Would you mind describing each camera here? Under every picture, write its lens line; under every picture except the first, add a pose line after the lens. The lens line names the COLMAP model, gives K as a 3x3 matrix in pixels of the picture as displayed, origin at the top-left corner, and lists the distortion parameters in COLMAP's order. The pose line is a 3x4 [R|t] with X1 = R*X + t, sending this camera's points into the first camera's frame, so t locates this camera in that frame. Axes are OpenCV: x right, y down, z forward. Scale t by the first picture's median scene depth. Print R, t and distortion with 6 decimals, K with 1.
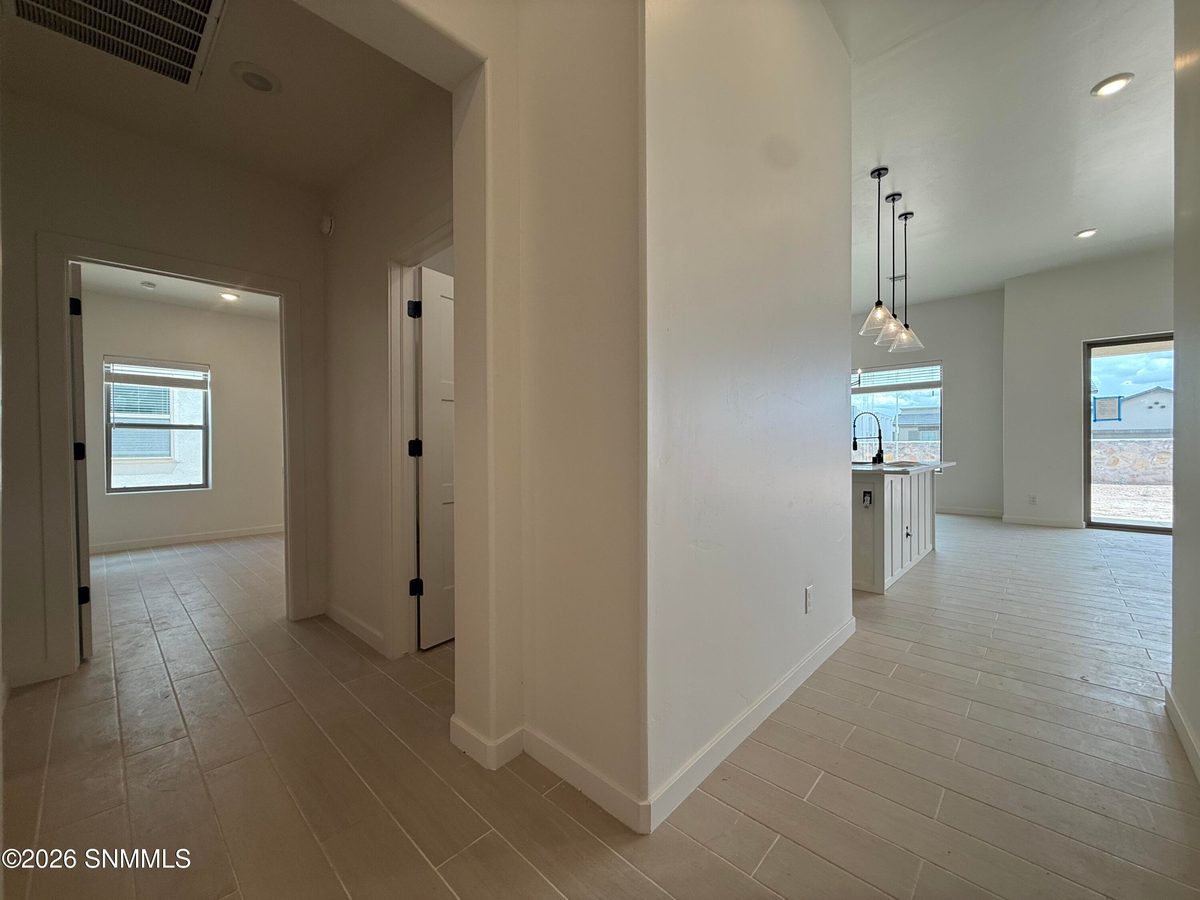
lens RADIAL K [[479.3, 0, 600.9], [0, 479.3, 448.7], [0, 0, 1]] dist [0.001409, 0.000776]
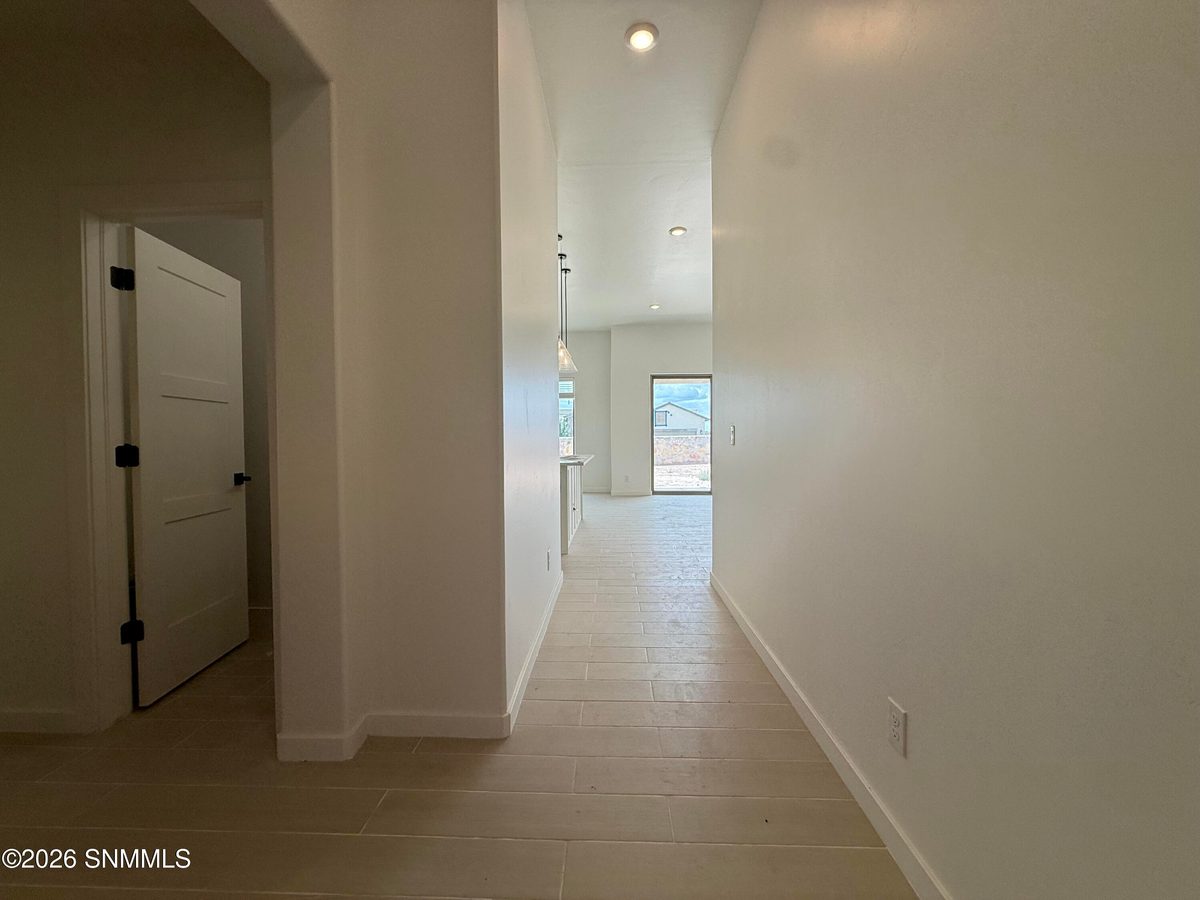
lens RADIAL K [[479.3, 0, 602.0], [0, 479.3, 447.2], [0, 0, 1]] dist [0.001409, 0.000776]
pose [[0.746885, -0.013782, 0.664810, -0.322203], [0.008107, 0.999900, 0.011620, -0.018321], [-0.664904, -0.003289, 0.746922, -0.105044]]
